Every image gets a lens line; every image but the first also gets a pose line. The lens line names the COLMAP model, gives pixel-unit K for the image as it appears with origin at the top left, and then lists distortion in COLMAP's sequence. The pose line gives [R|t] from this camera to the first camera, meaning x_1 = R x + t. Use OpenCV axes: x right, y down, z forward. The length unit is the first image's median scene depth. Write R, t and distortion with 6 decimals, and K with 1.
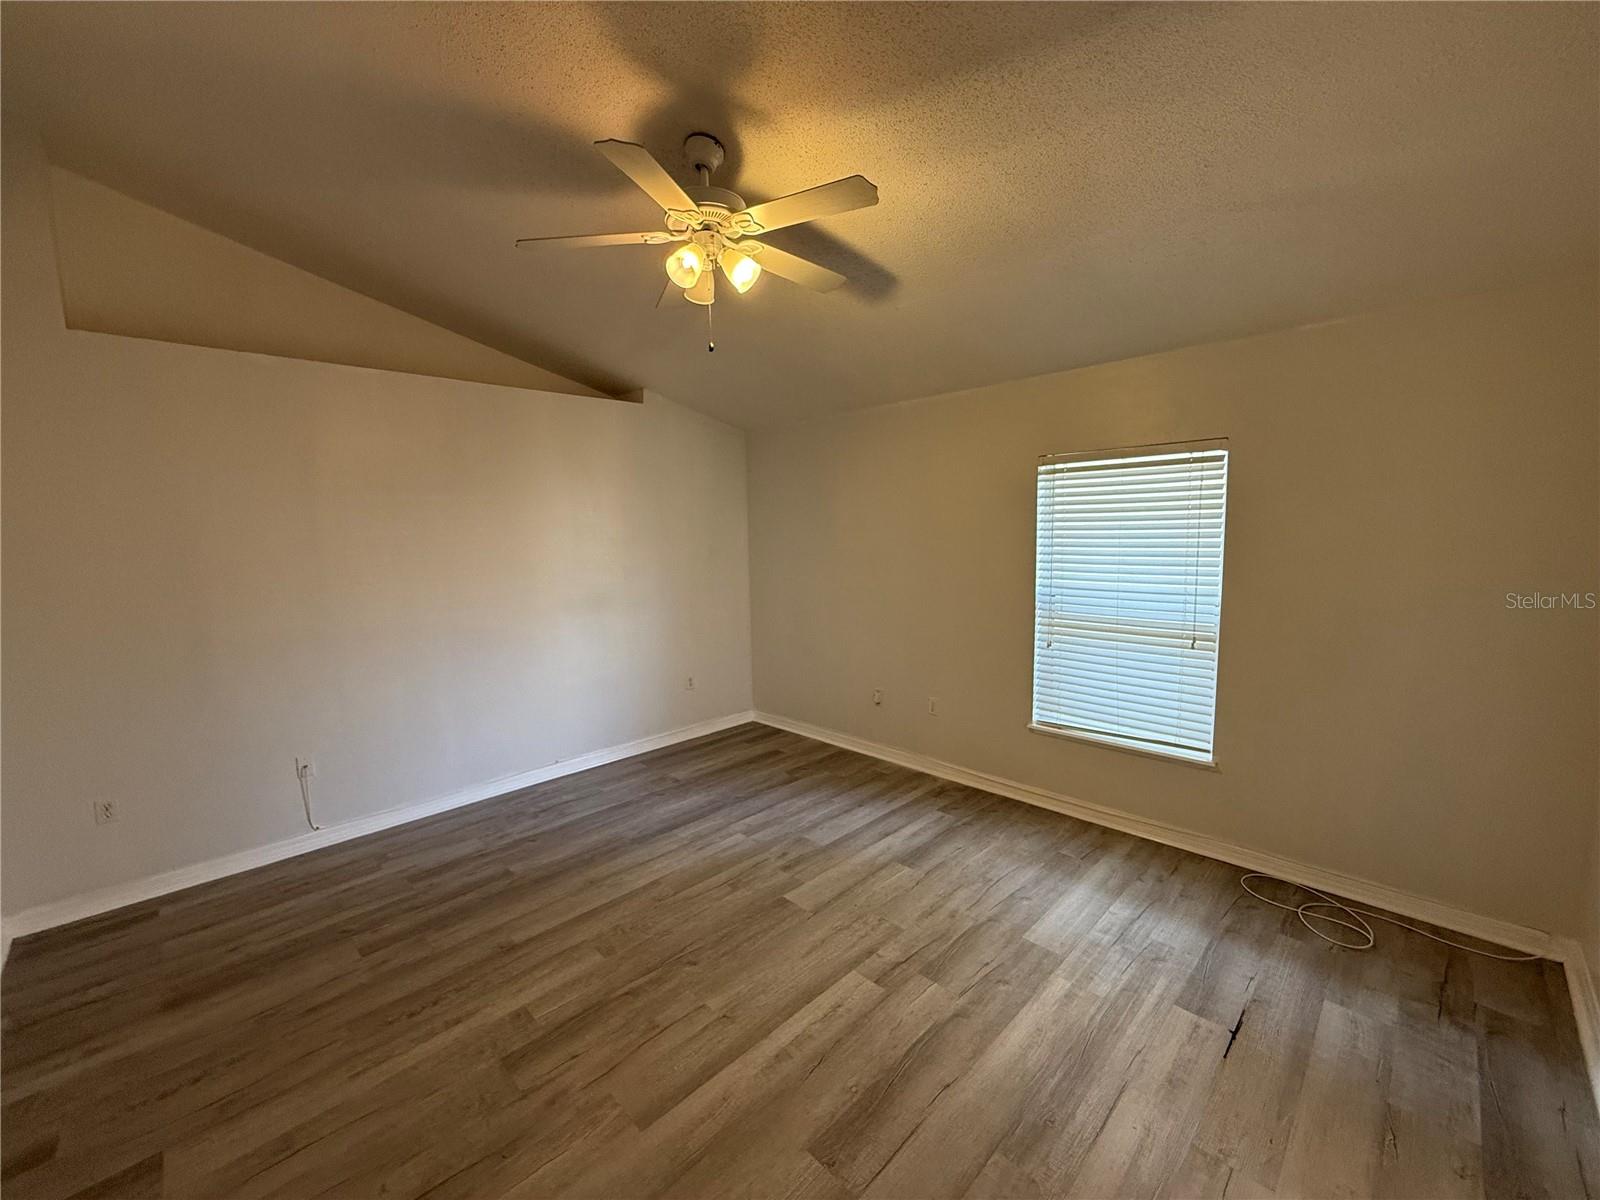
lens RADIAL K [[624.2, 0, 800.0], [0, 624.2, 600.0], [0, 0, 1]] dist [0.004613, -0.000443]
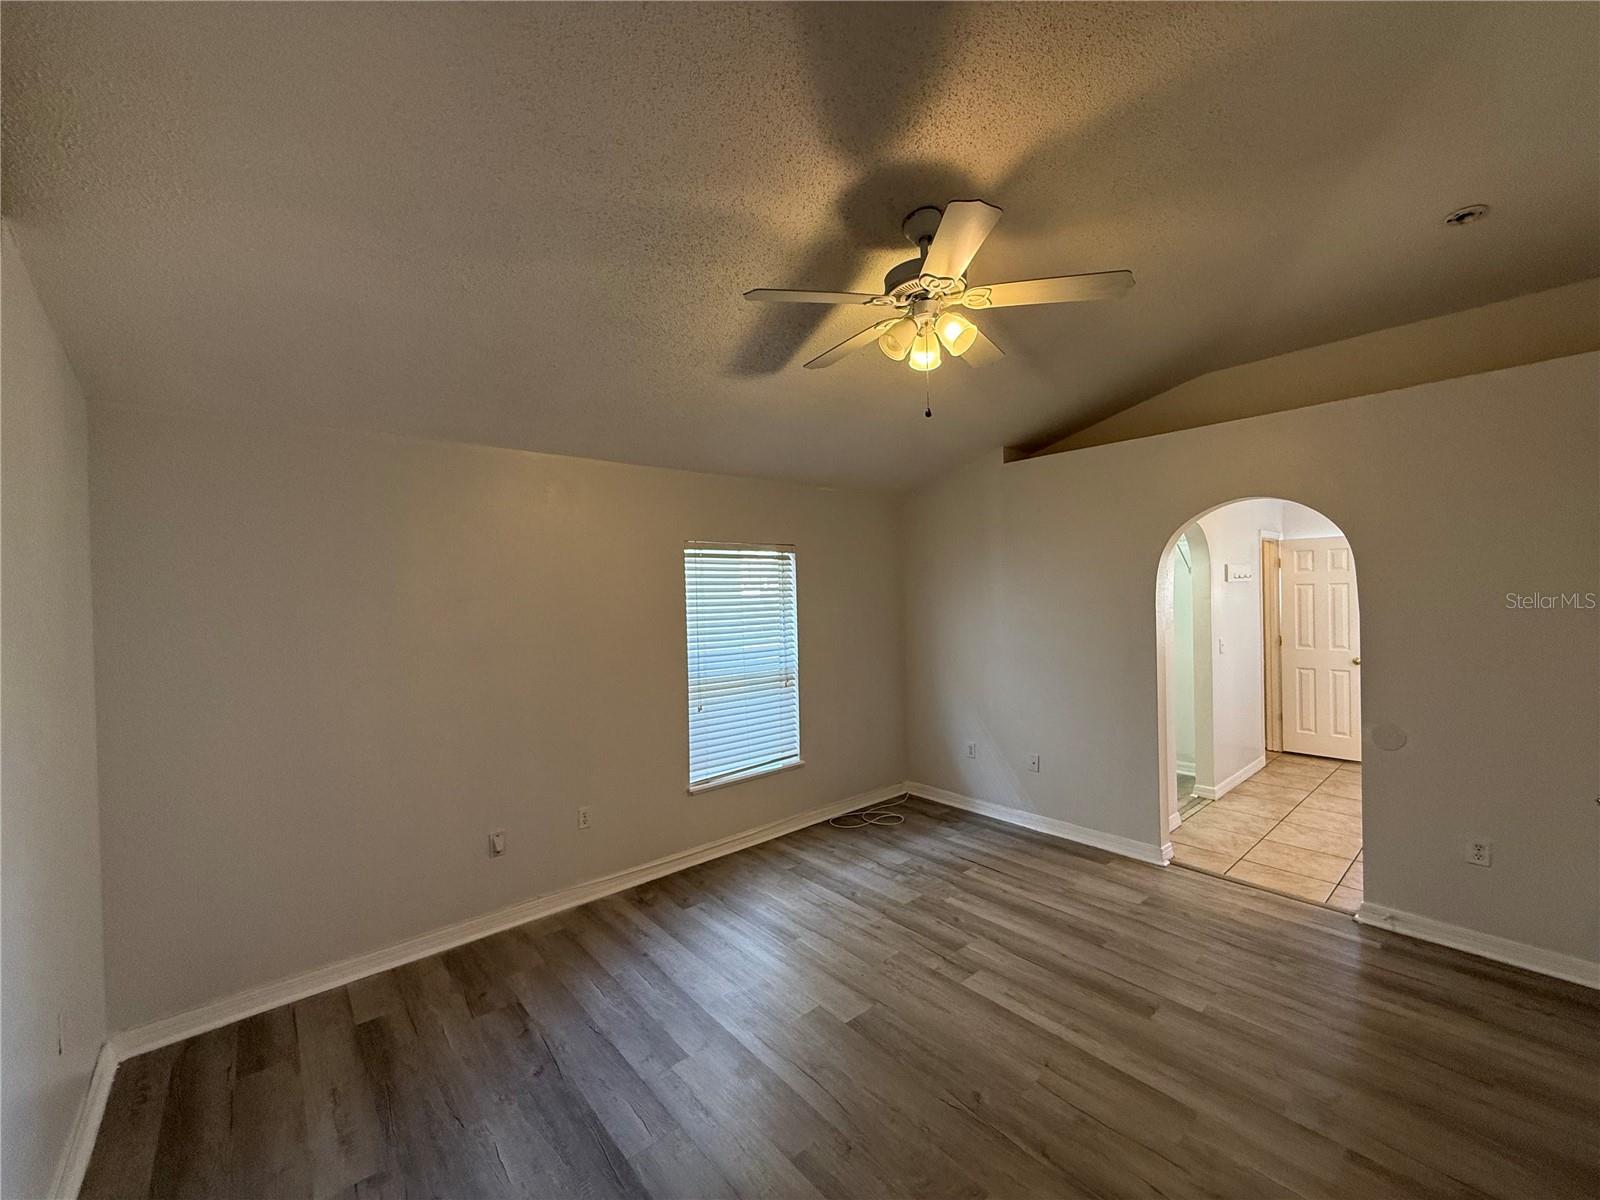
lens RADIAL K [[624.2, 0, 800.0], [0, 624.2, 600.0], [0, 0, 1]] dist [0.004613, -0.000443]
pose [[0.094000, 0.011808, 0.995502, -0.809303], [0.131146, 0.991069, -0.024138, -0.081416], [-0.986897, 0.132825, 0.091612, 0.817711]]
